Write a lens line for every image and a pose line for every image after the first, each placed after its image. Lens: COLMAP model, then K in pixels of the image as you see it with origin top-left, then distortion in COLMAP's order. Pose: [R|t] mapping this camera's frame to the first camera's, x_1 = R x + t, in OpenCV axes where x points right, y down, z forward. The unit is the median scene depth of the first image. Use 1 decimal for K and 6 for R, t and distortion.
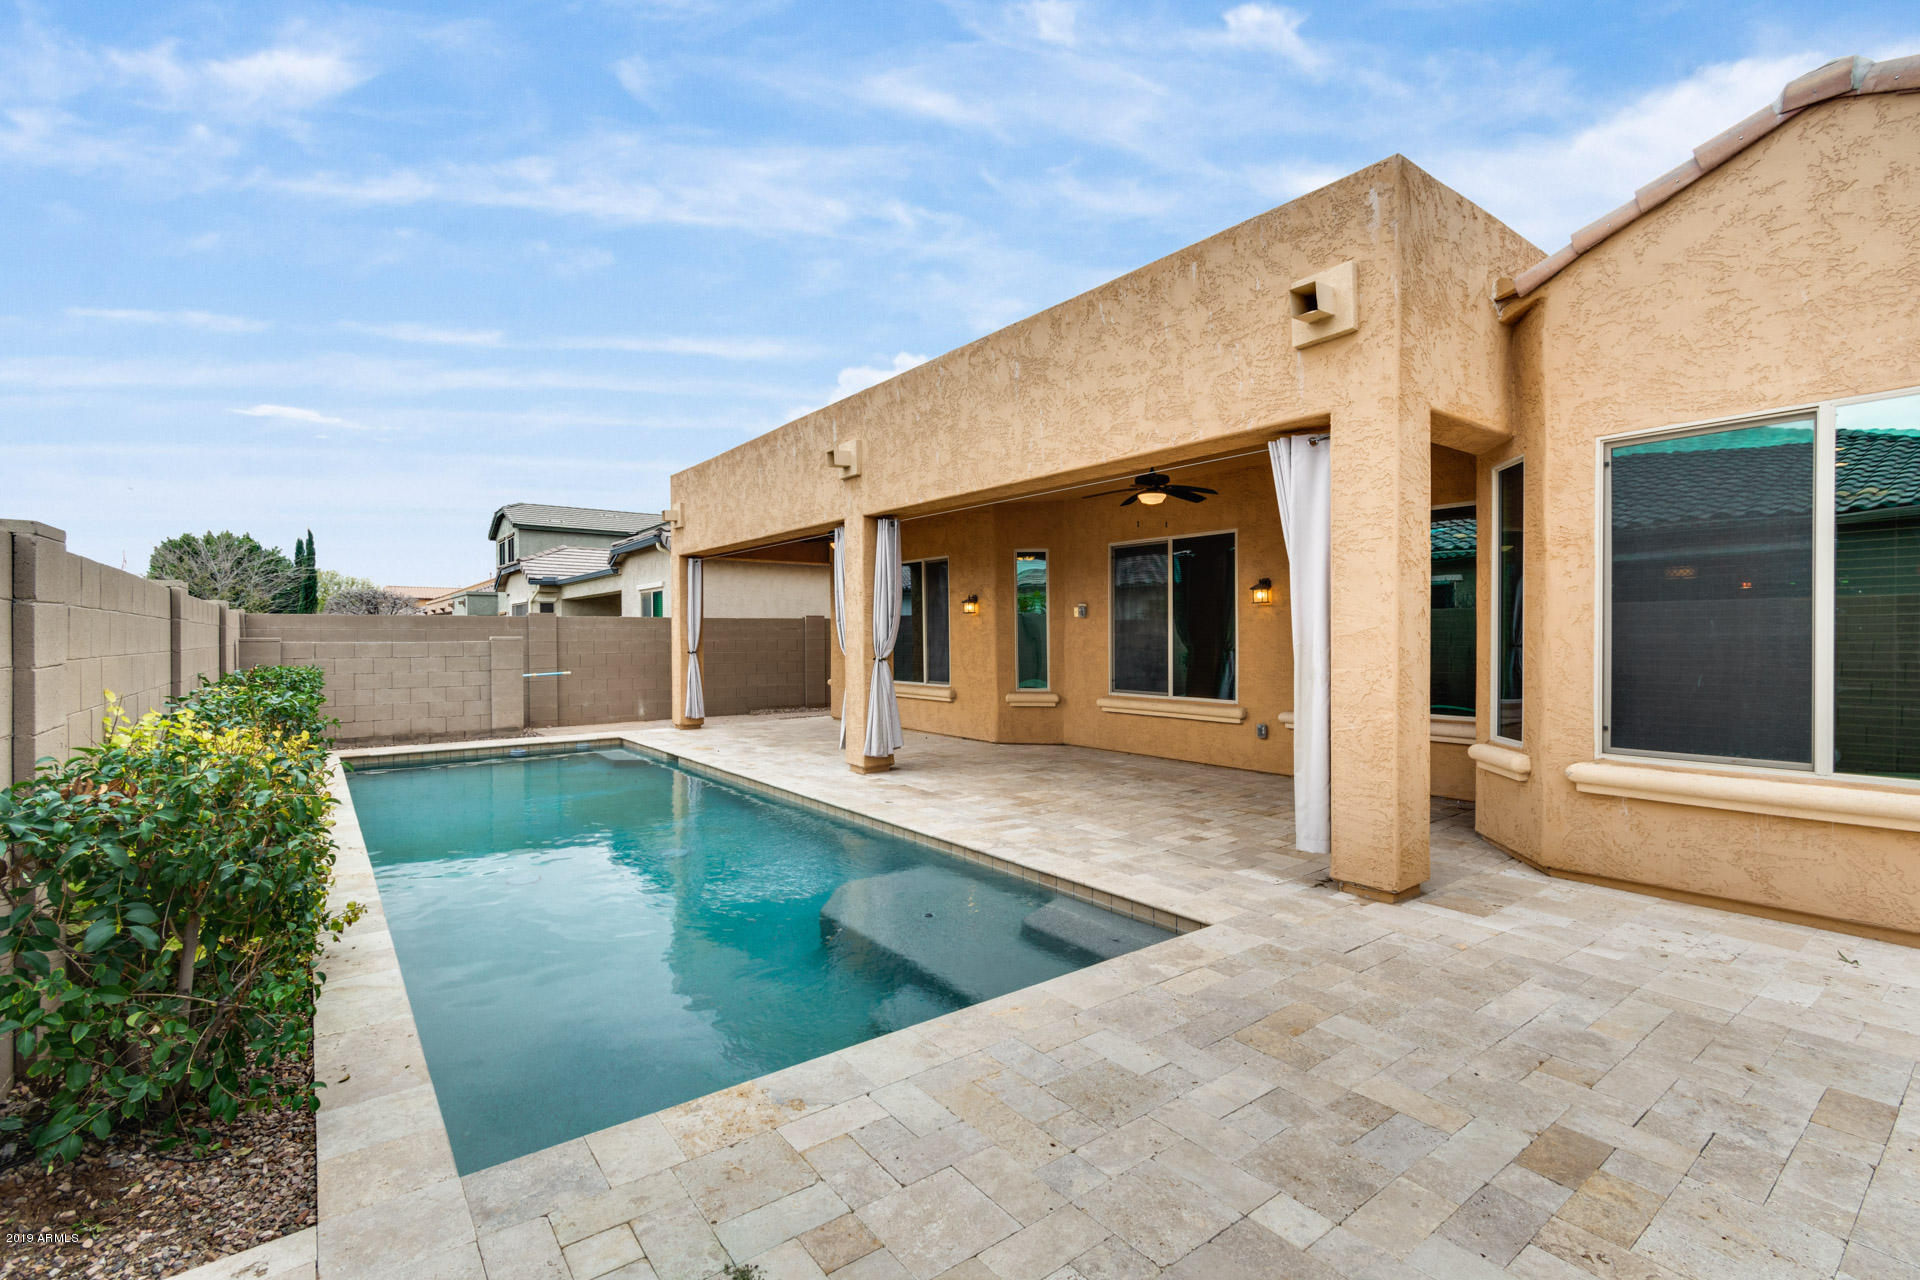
lens RADIAL K [[863.6, 0, 969.2], [0, 863.6, 635.4], [0, 0, 1]] dist [0.002050, 0.000034]
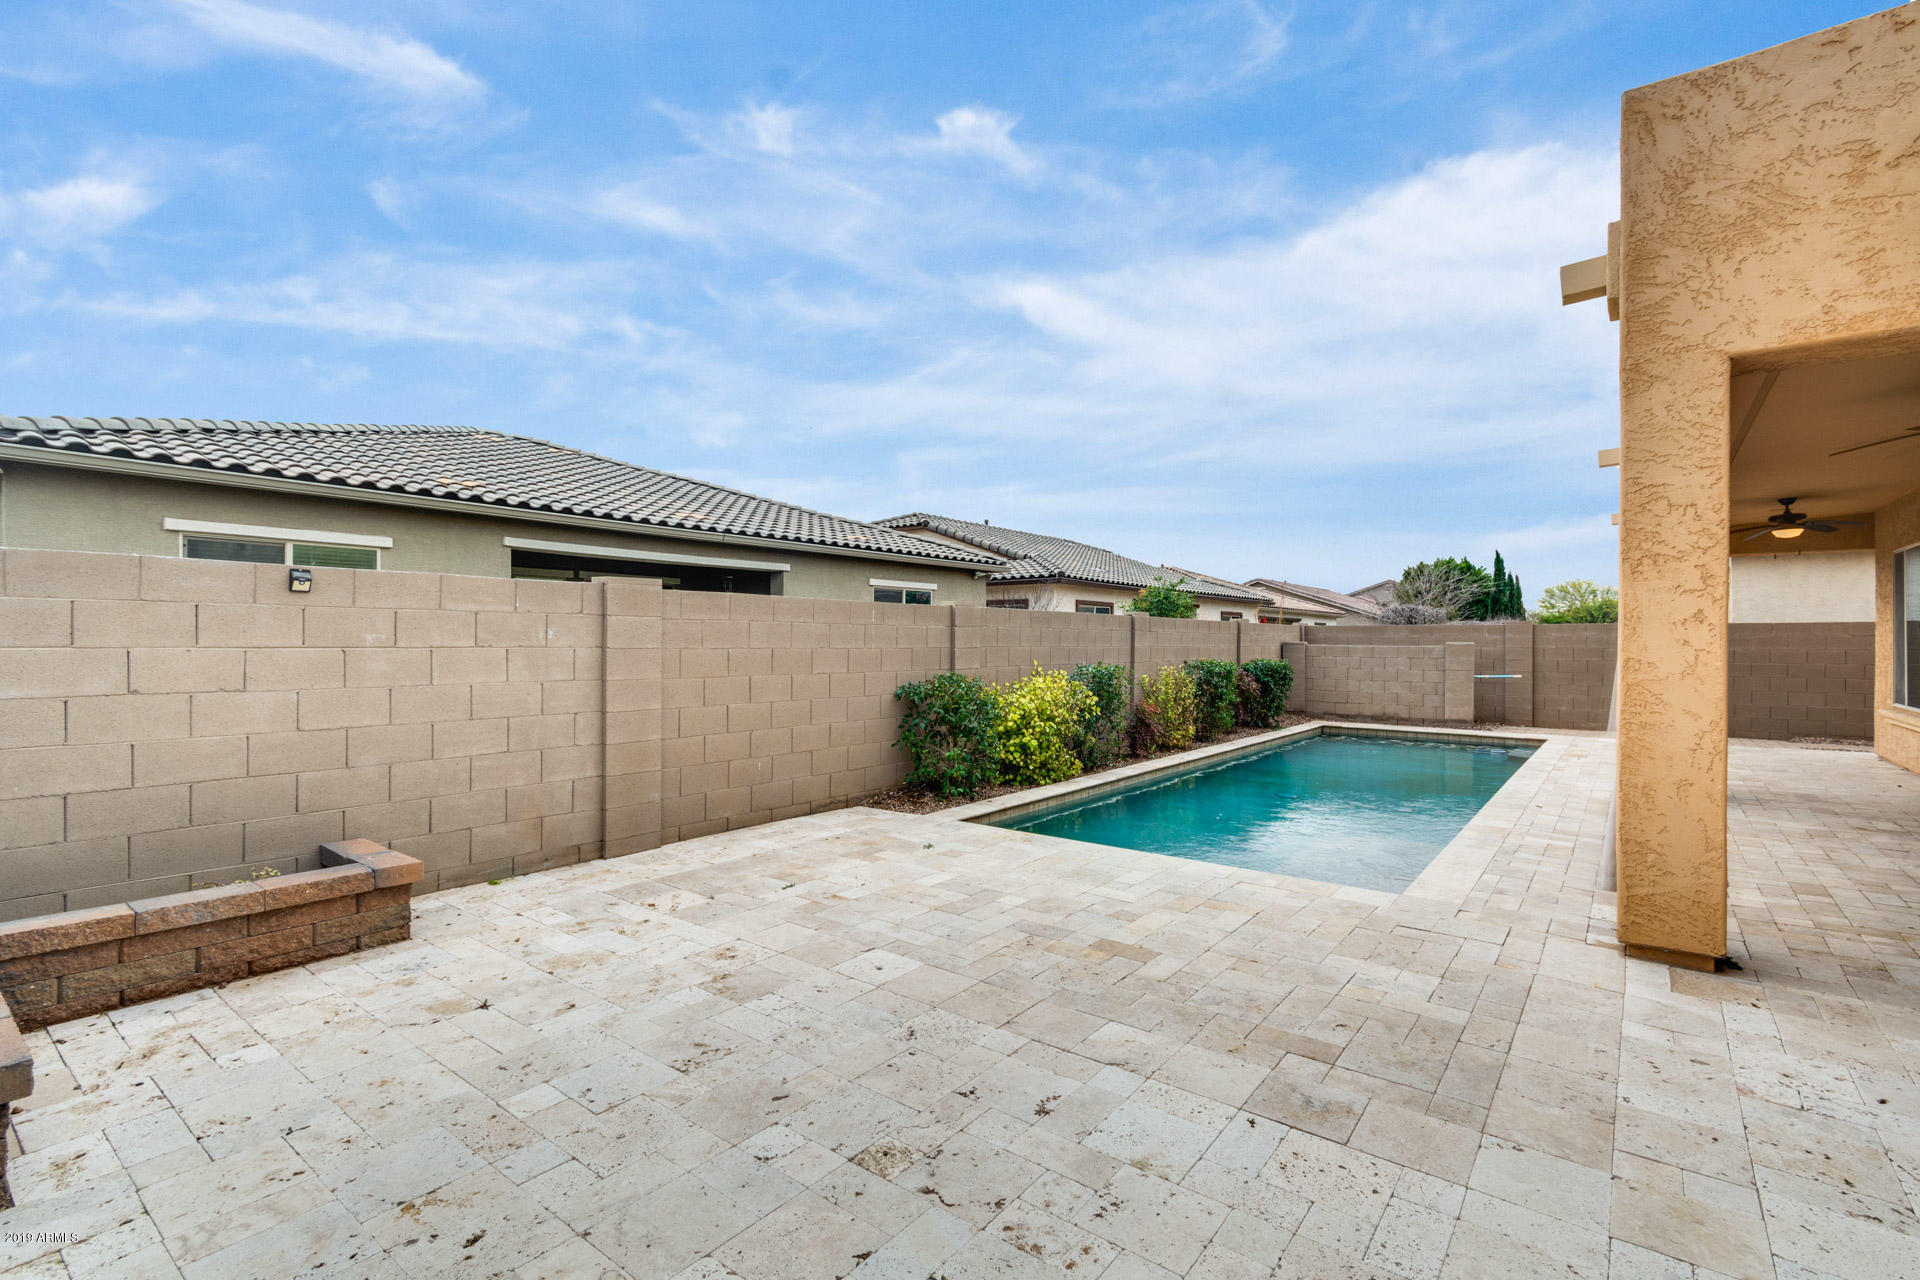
lens RADIAL K [[863.6, 0, 969.2], [0, 863.6, 635.4], [0, 0, 1]] dist [0.002050, 0.000034]
pose [[0.259425, 0.001005, -0.965763, 1.152062], [-0.008858, 0.999960, -0.001338, -0.001223], [0.965723, 0.008902, 0.259423, 0.143413]]
